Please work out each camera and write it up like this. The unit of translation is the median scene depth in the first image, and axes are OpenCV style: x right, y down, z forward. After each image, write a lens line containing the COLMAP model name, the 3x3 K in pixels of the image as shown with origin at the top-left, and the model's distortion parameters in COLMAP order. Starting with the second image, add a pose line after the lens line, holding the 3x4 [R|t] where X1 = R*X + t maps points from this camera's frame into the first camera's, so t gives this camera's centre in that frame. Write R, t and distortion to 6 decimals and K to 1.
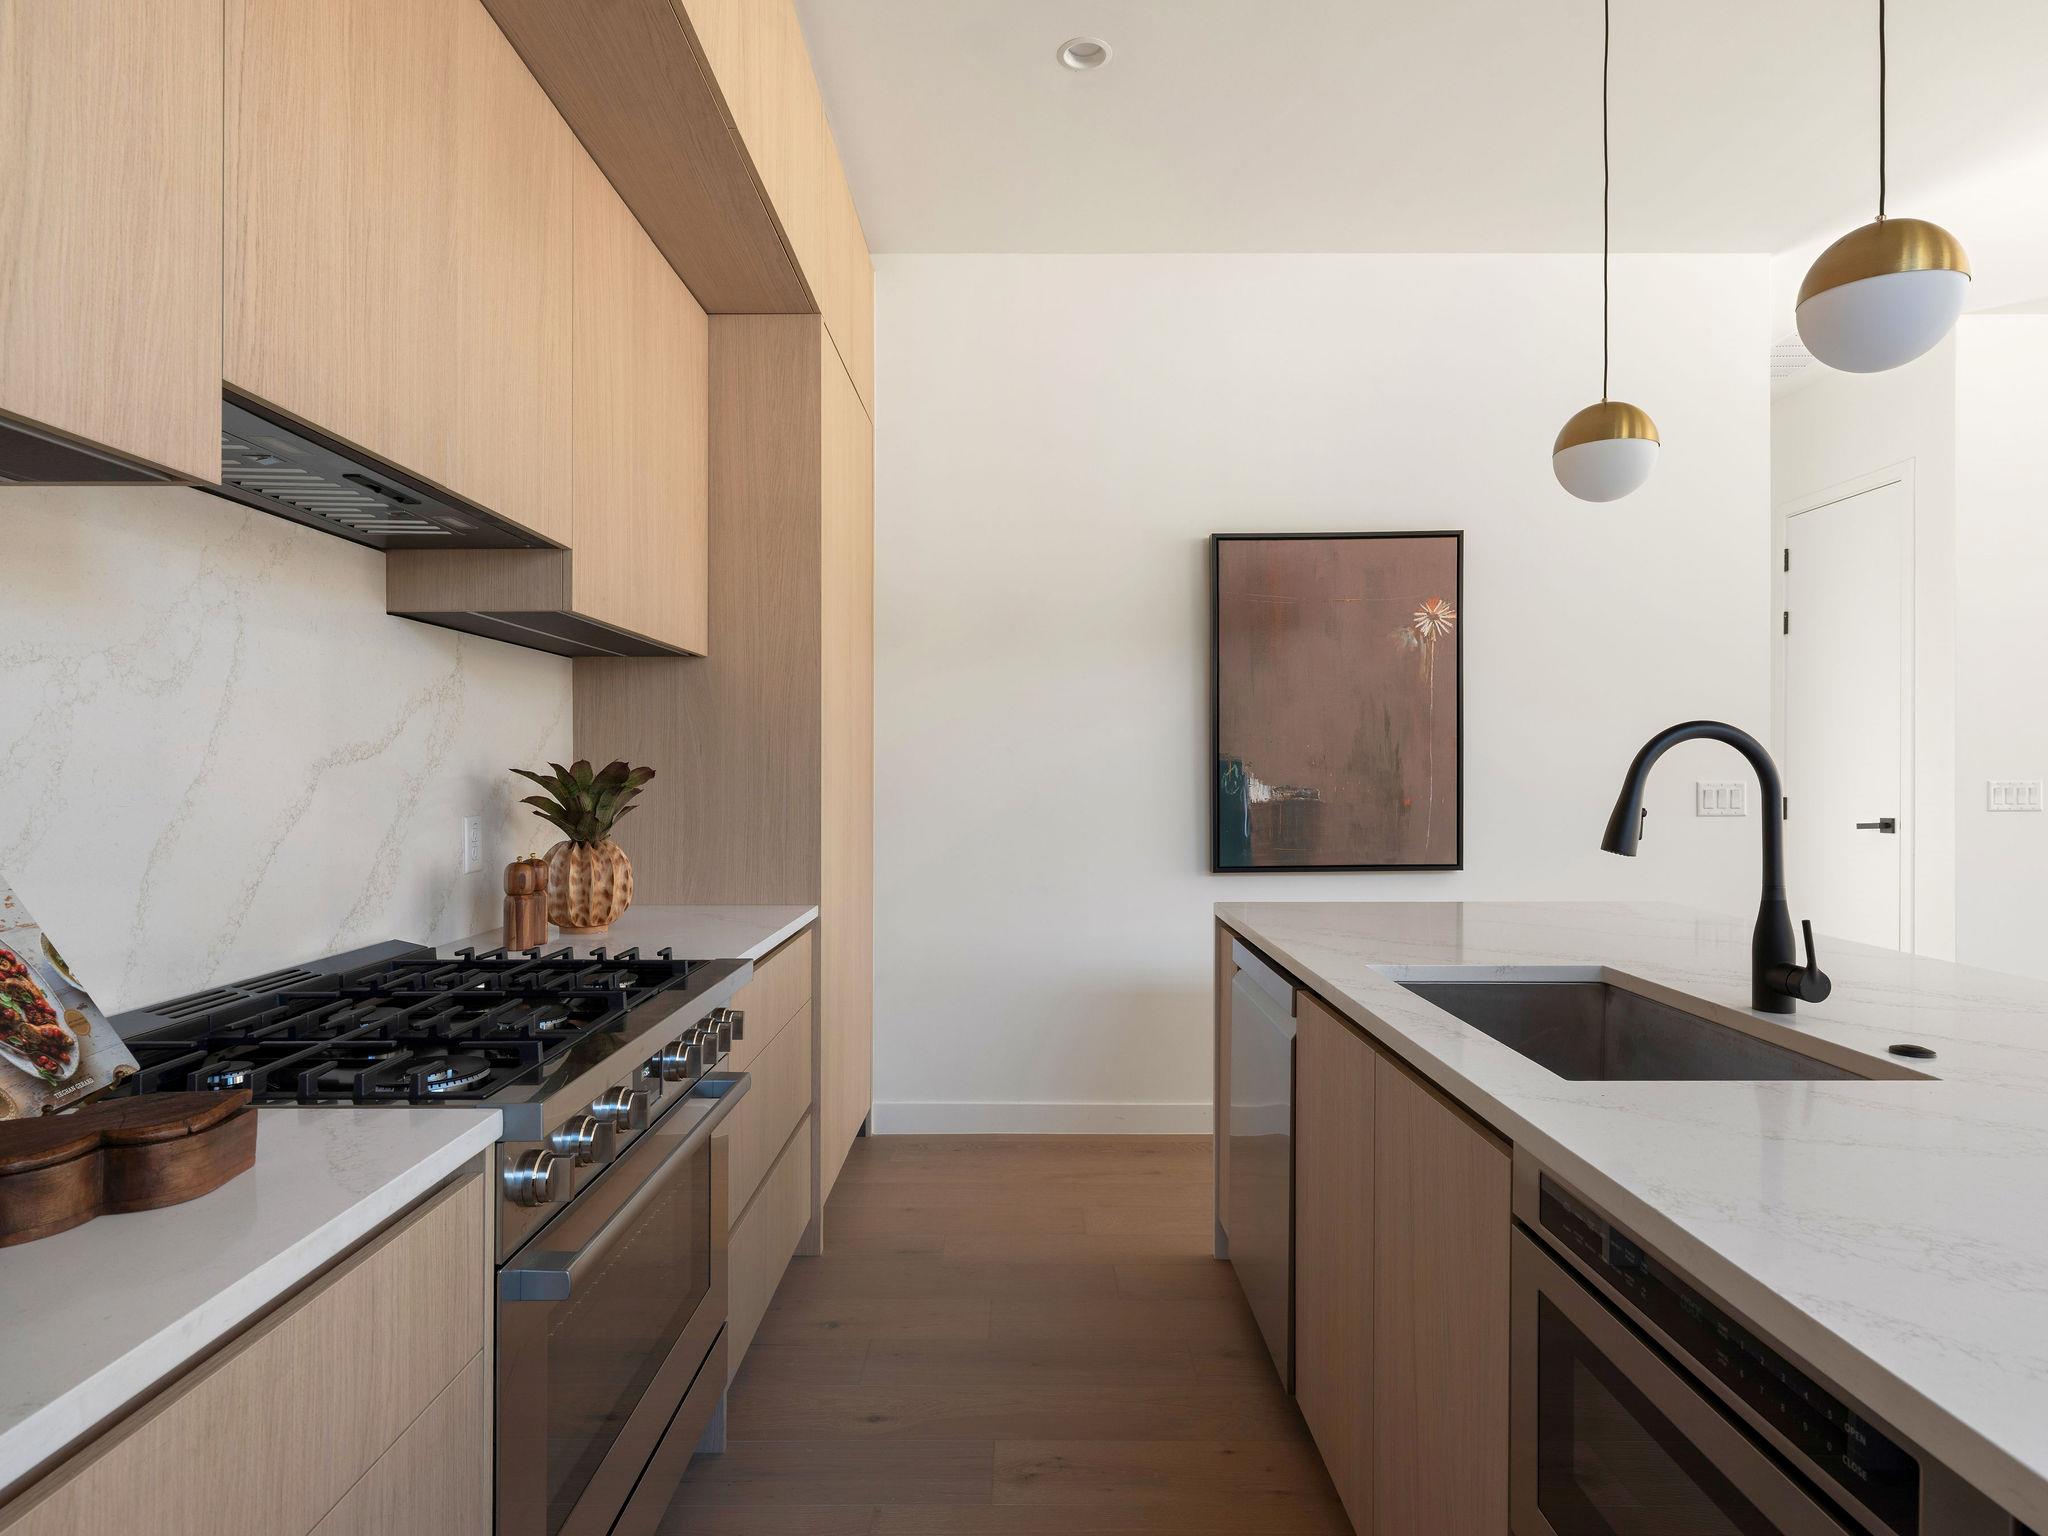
lens RADIAL K [[1140.4, 0, 1012.0], [0, 1140.4, 757.7], [0, 0, 1]] dist [0.003829, -0.000629]
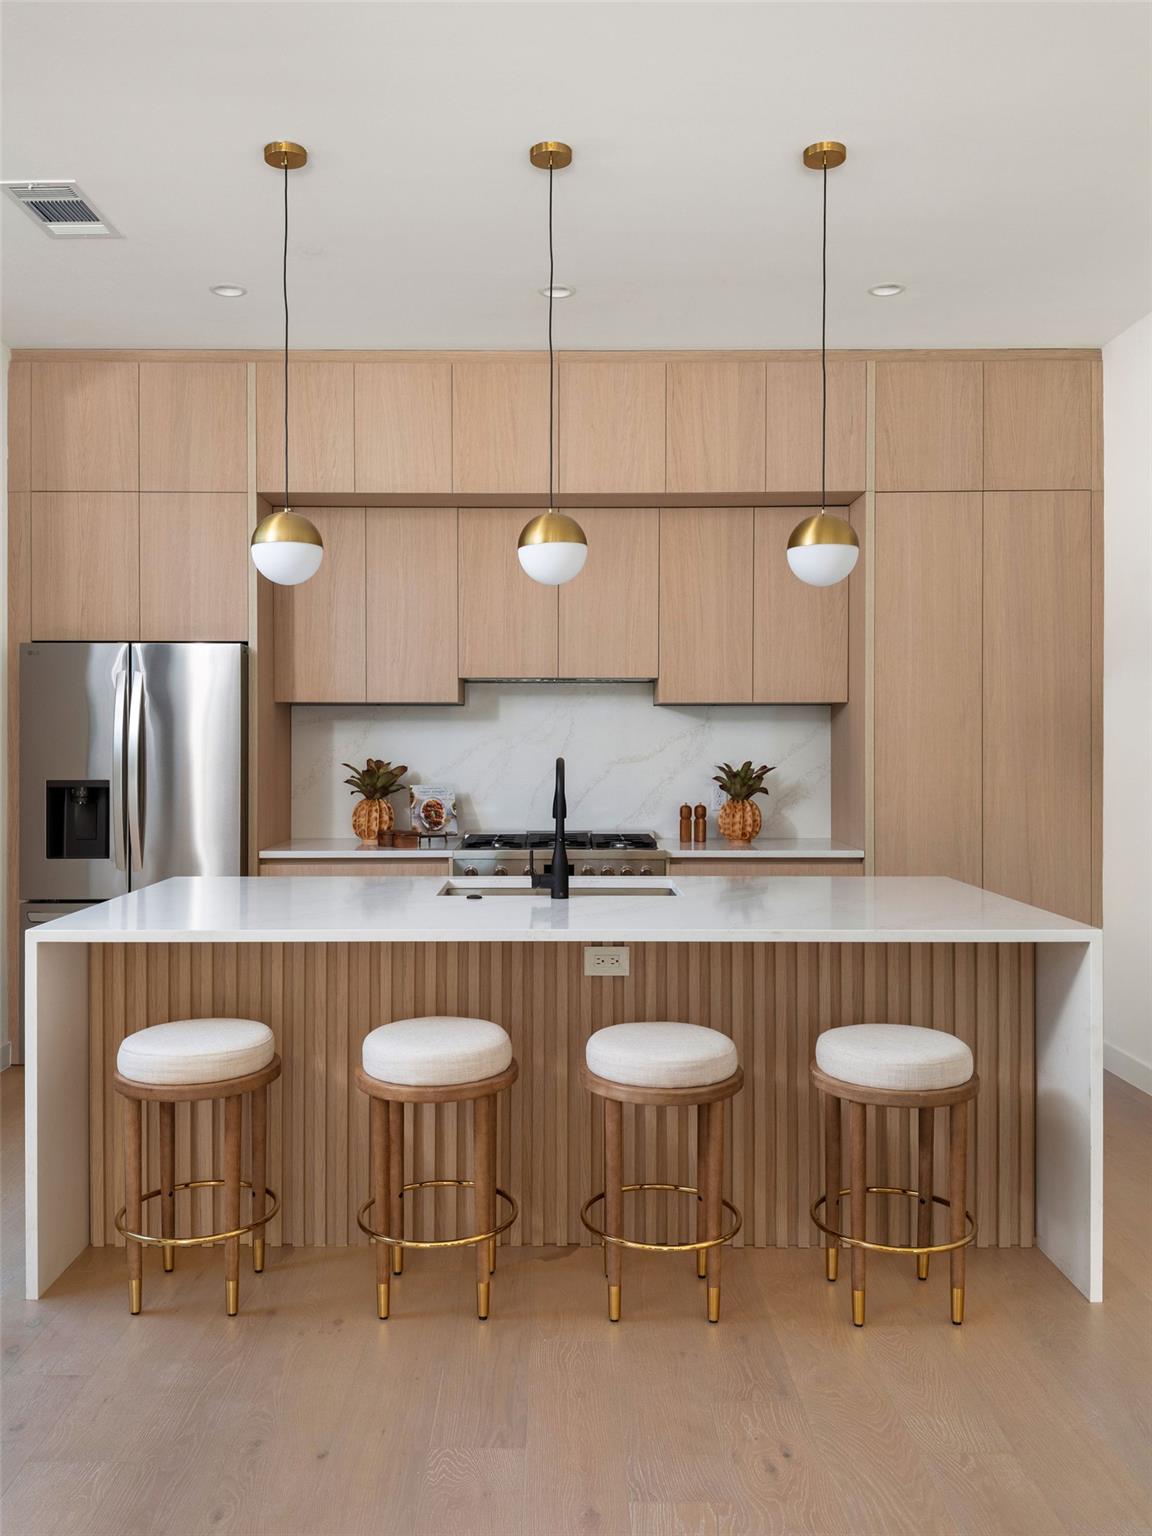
lens RADIAL K [[1218.6, 0, 525.2], [0, 1218.6, 746.8], [0, 0, 1]] dist [0.024982, -0.052210]
pose [[-0.017165, 0.006404, -0.999832, 1.221185], [0.011274, 0.999917, 0.006211, -0.028309], [0.999789, -0.011165, -0.017236, 0.411483]]
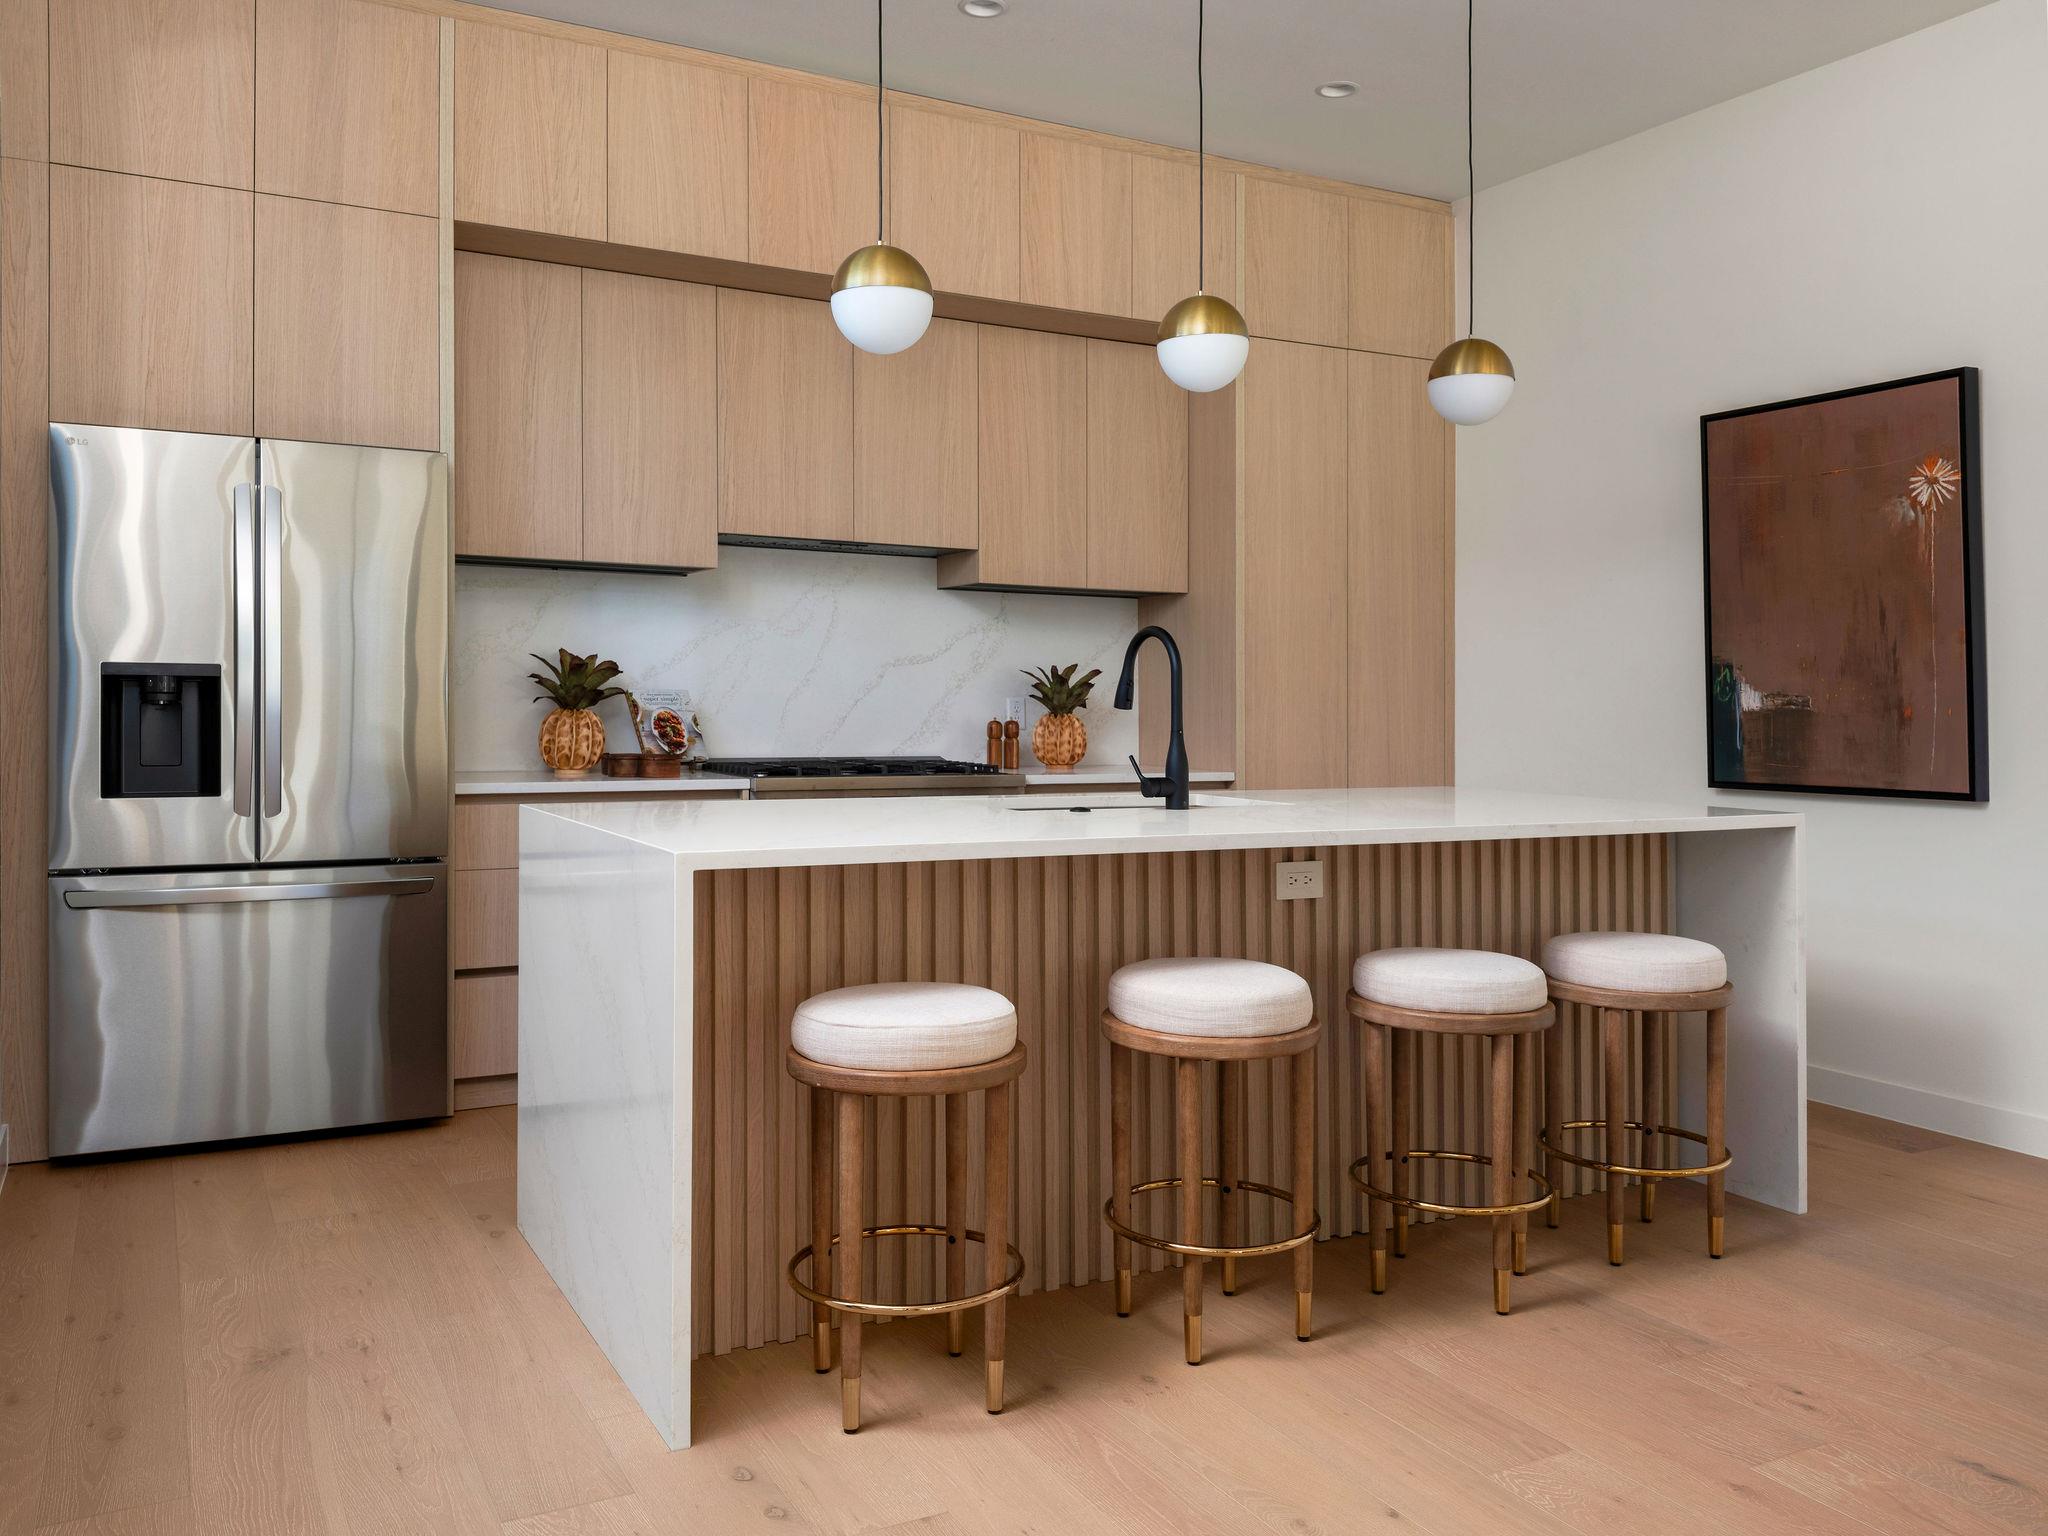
lens RADIAL K [[1650.7, 0, 994.8], [0, 1650.7, 704.1], [0, 0, 1]] dist [-0.003079, -0.008196]
pose [[0.466790, 0.008864, -0.884324, 1.080209], [-0.003641, 0.999961, 0.008101, 0.025940], [0.884361, -0.000561, 0.466804, -0.119620]]
